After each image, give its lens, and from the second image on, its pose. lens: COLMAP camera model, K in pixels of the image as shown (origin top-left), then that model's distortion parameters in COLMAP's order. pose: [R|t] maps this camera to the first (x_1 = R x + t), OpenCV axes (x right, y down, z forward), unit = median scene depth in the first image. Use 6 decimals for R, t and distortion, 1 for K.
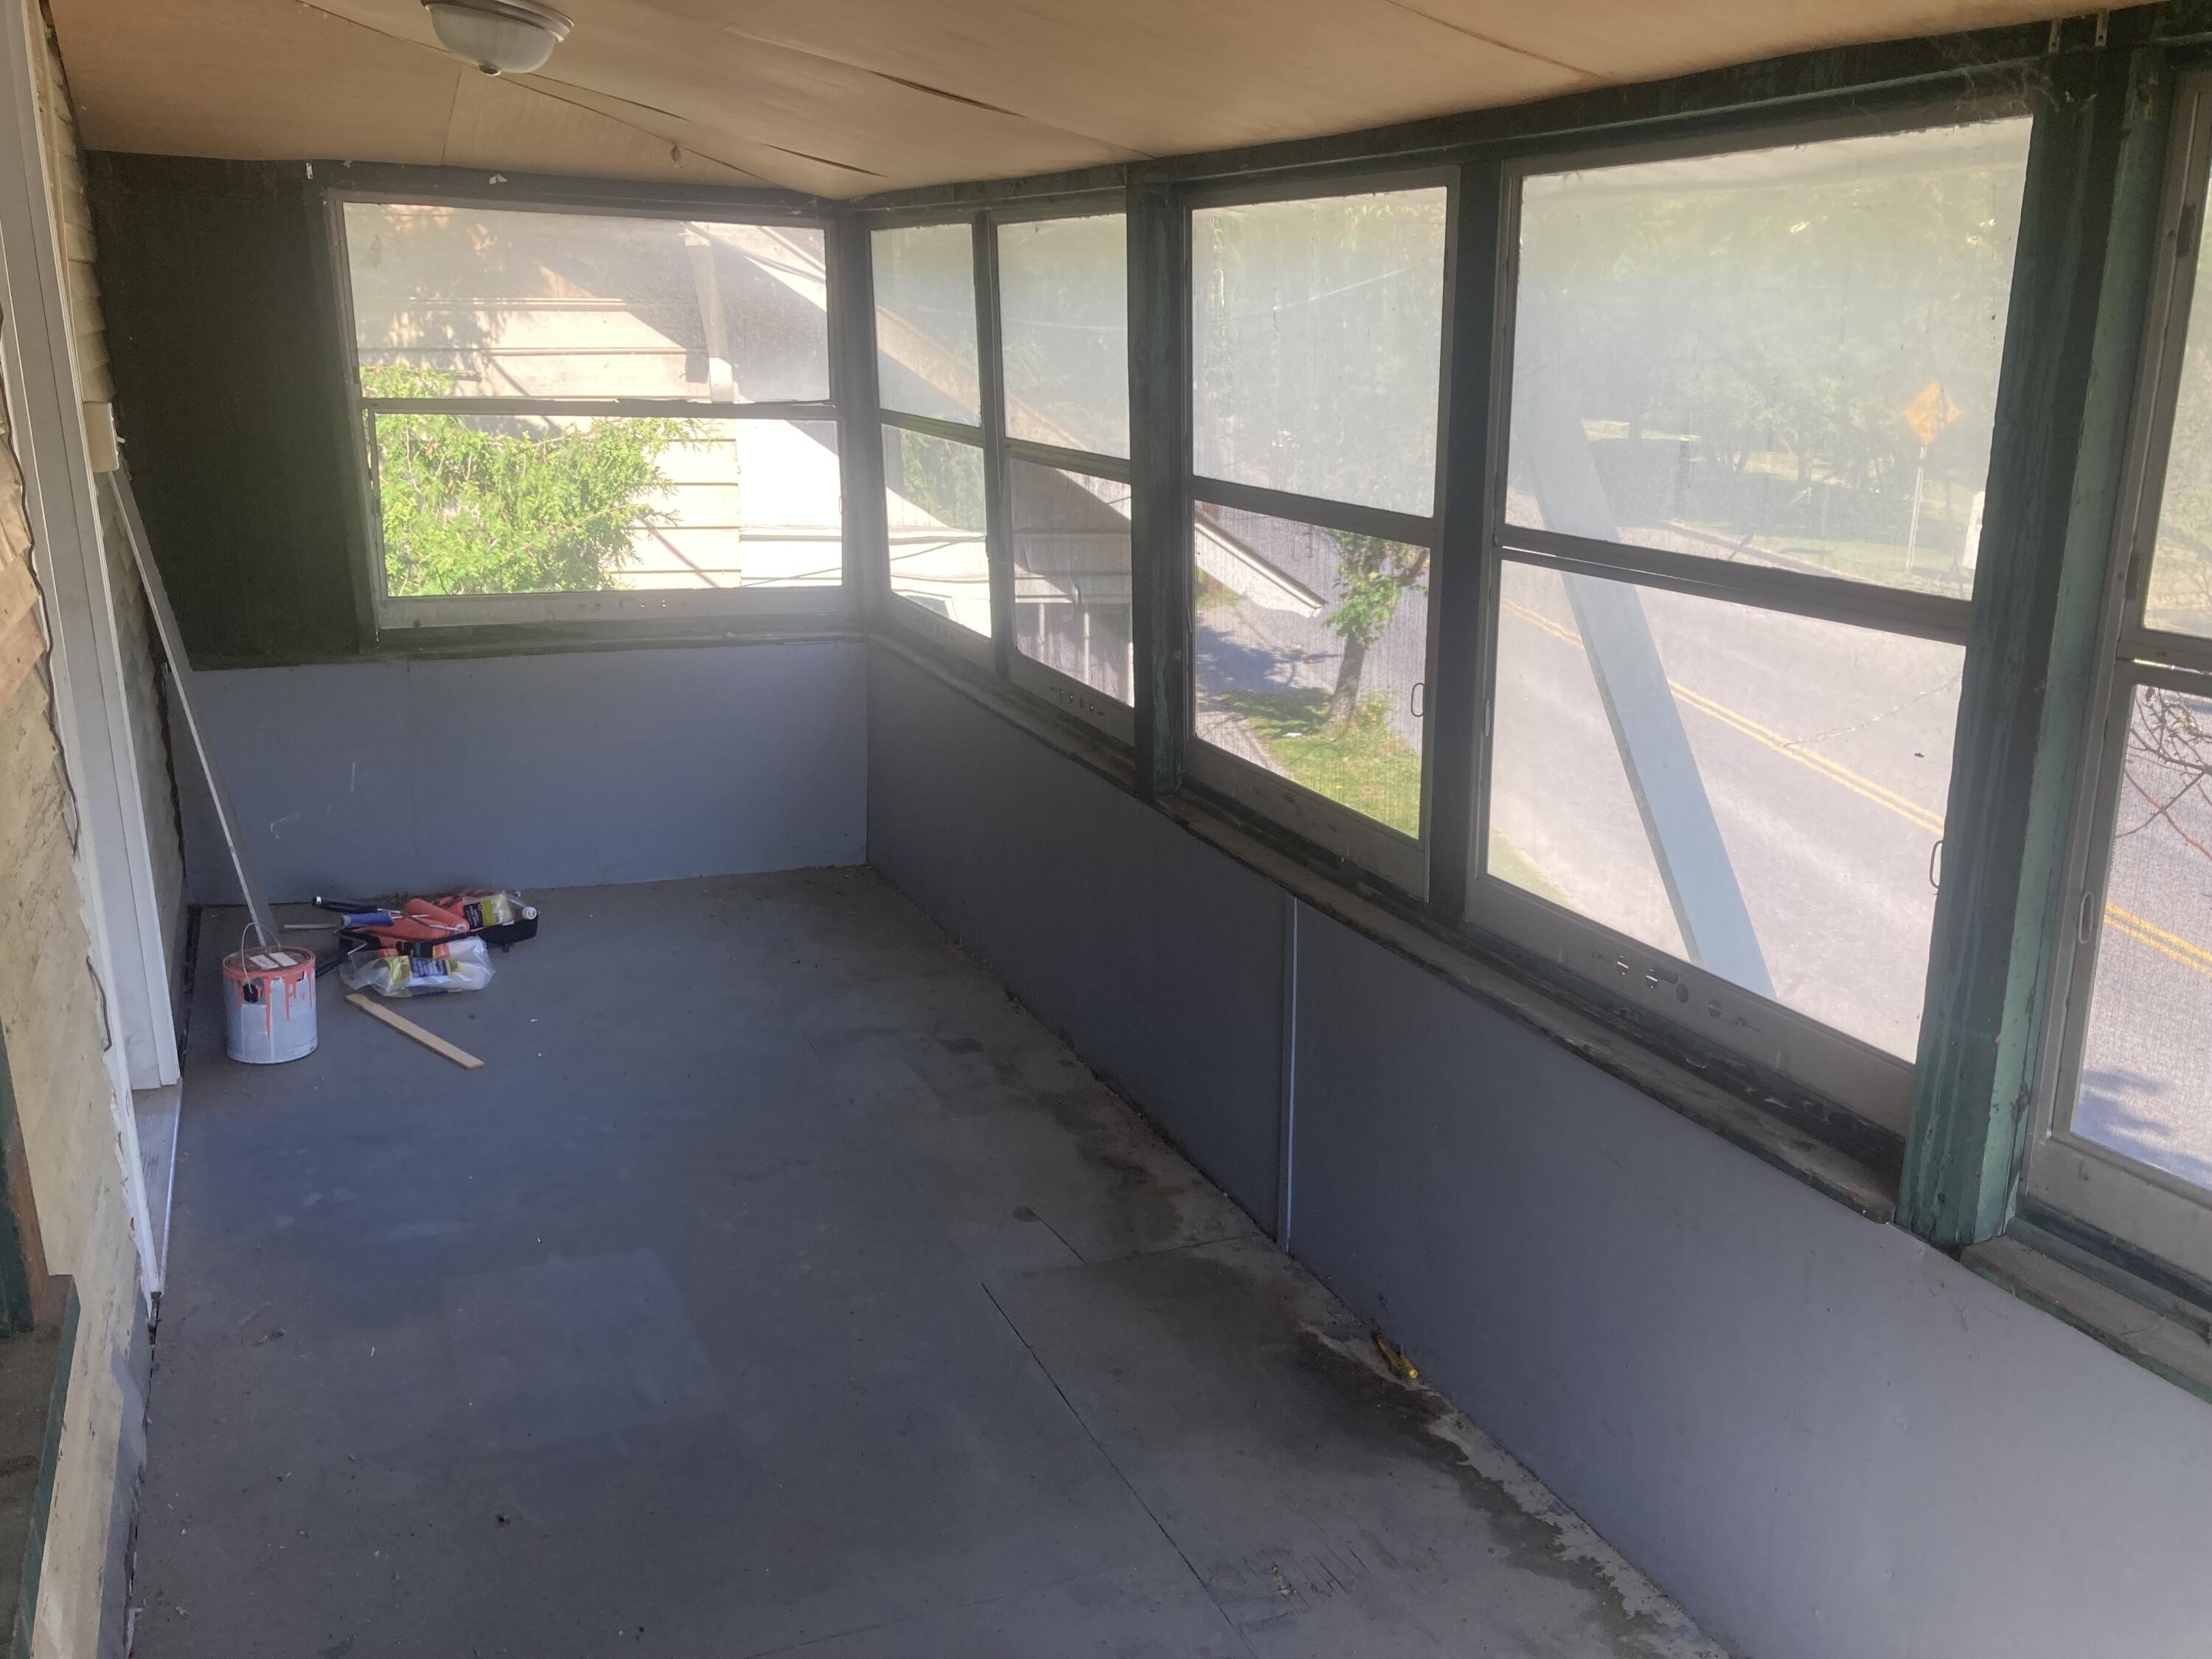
lens RADIAL K [[1831.4, 0, 1114.9], [0, 1831.4, 832.8], [0, 0, 1]] dist [0.034060, -0.004109]
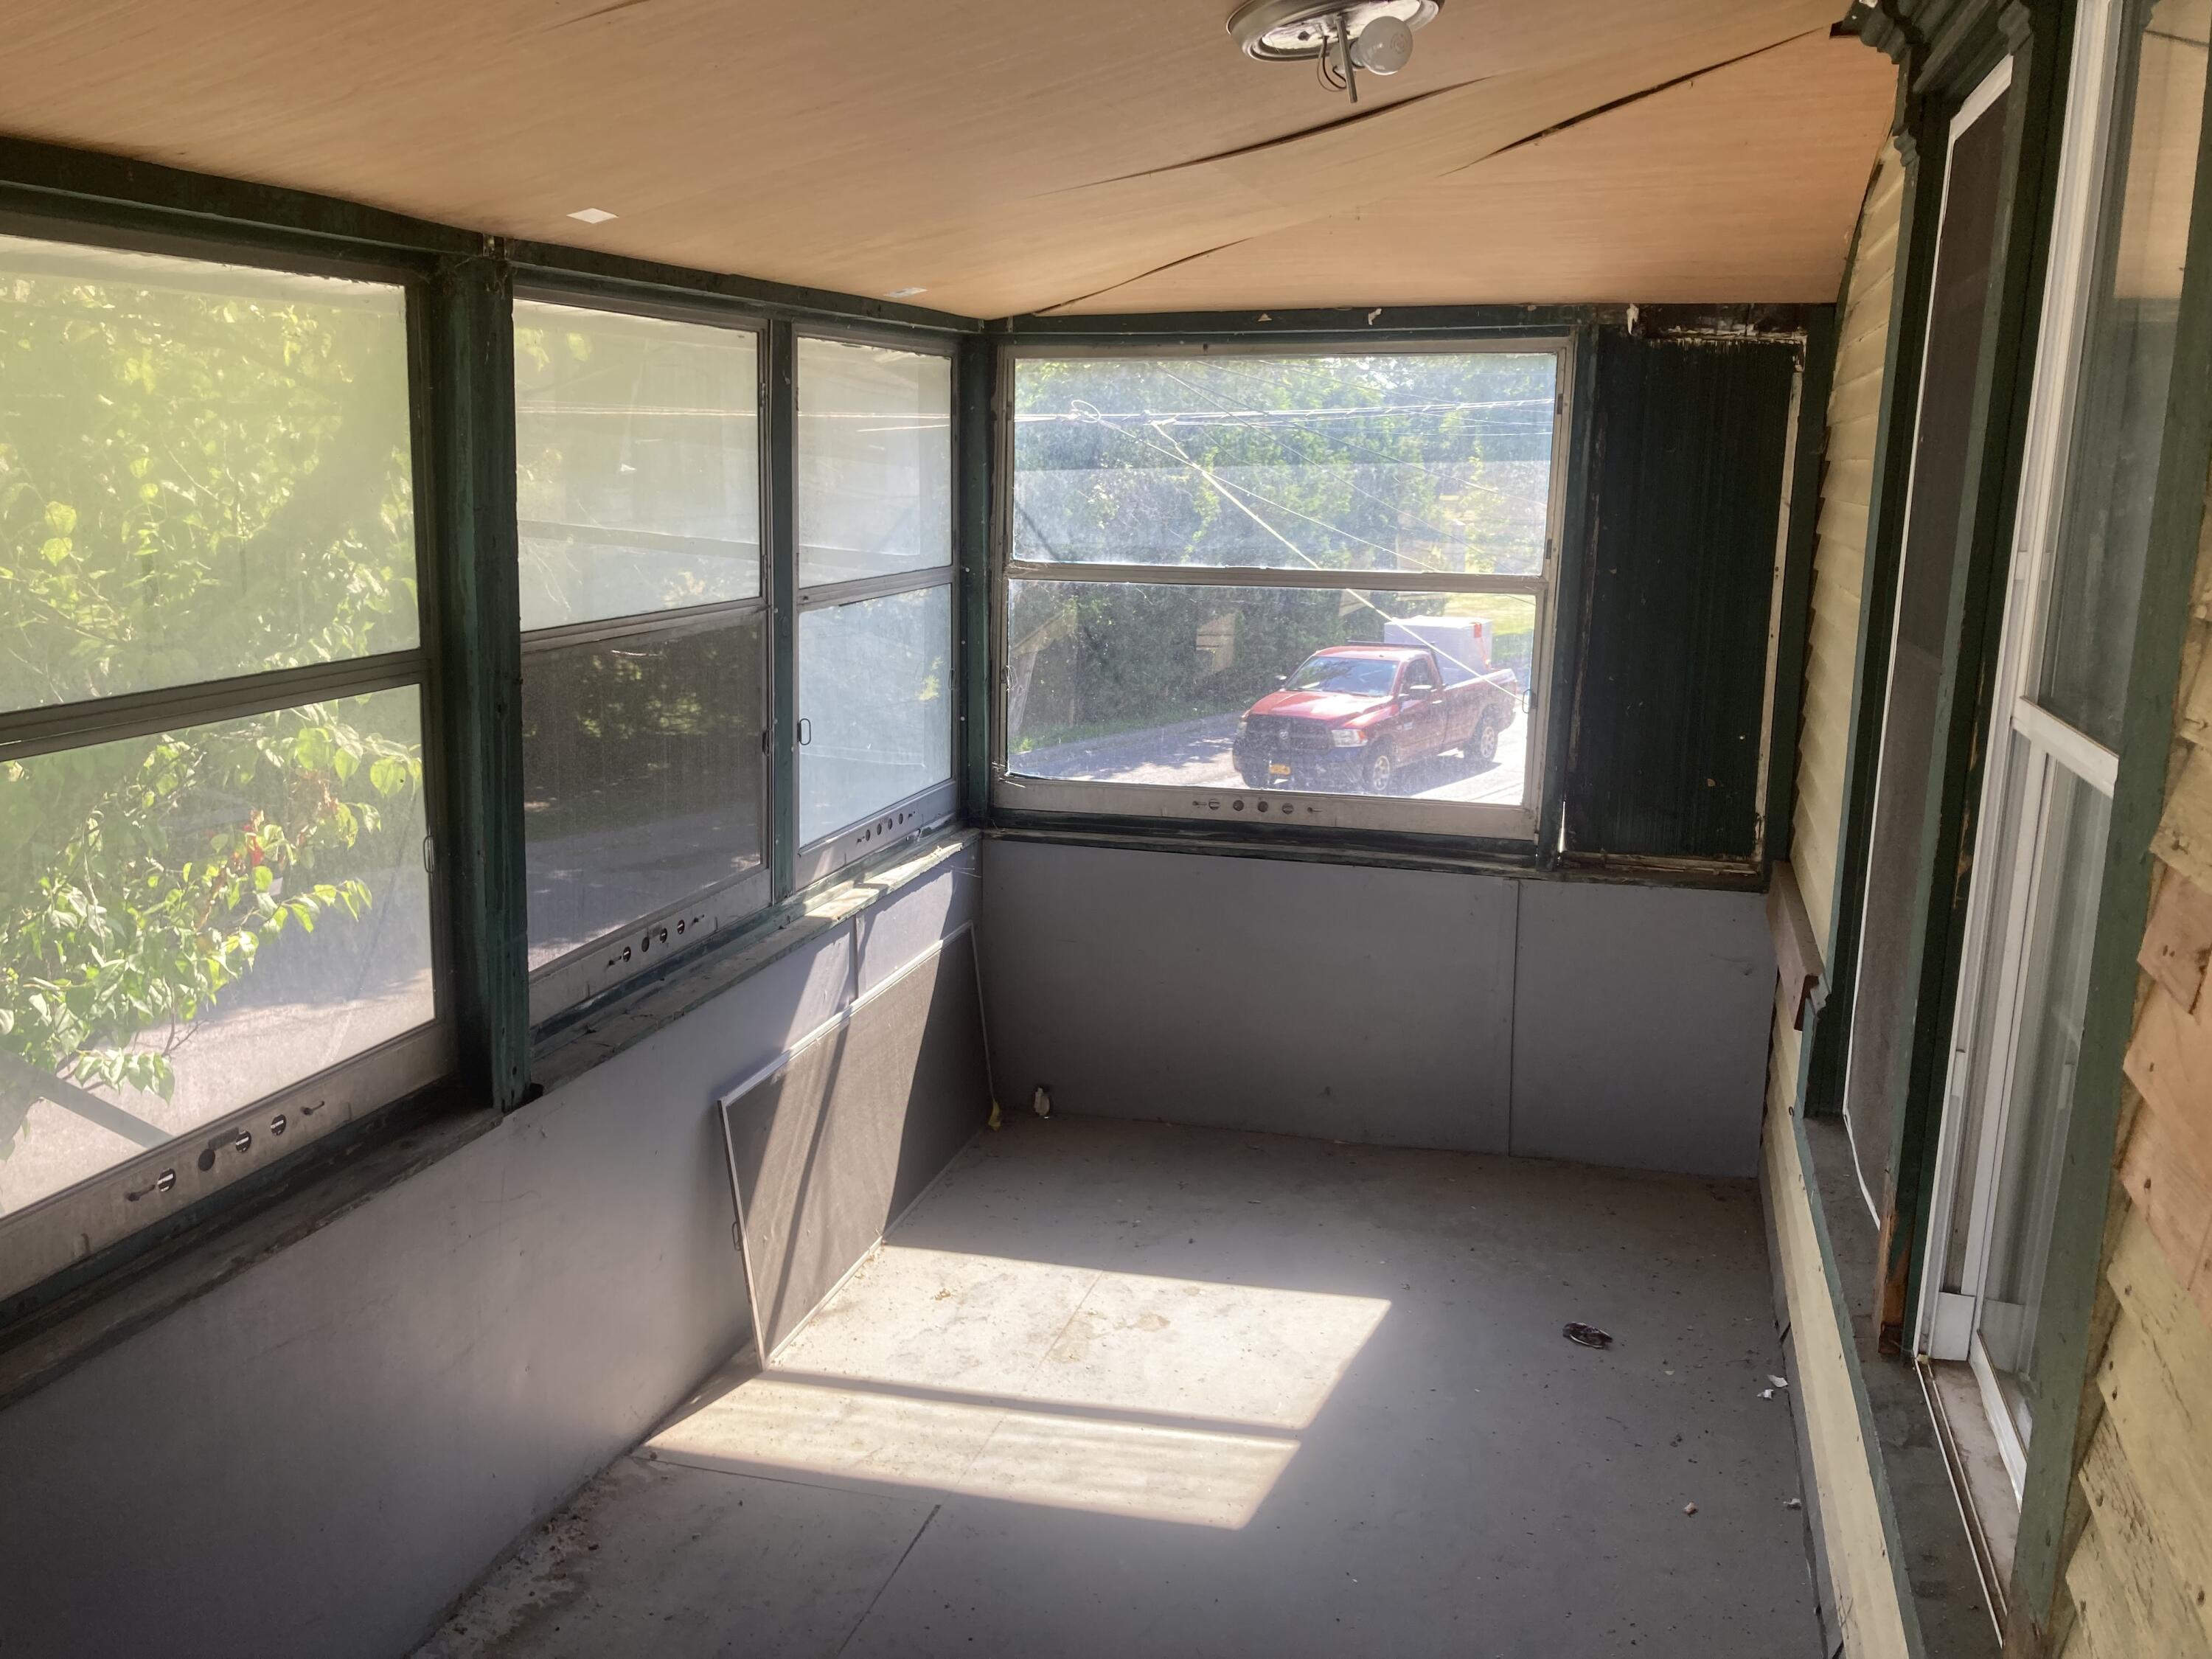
lens RADIAL K [[1831.4, 0, 1112.5], [0, 1831.4, 823.6], [0, 0, 1]] dist [0.034060, -0.004109]
pose [[-0.763153, -0.146208, 0.629461, -0.701280], [0.153150, 0.905398, 0.395979, -0.427610], [-0.627808, 0.398595, -0.668565, 1.521231]]
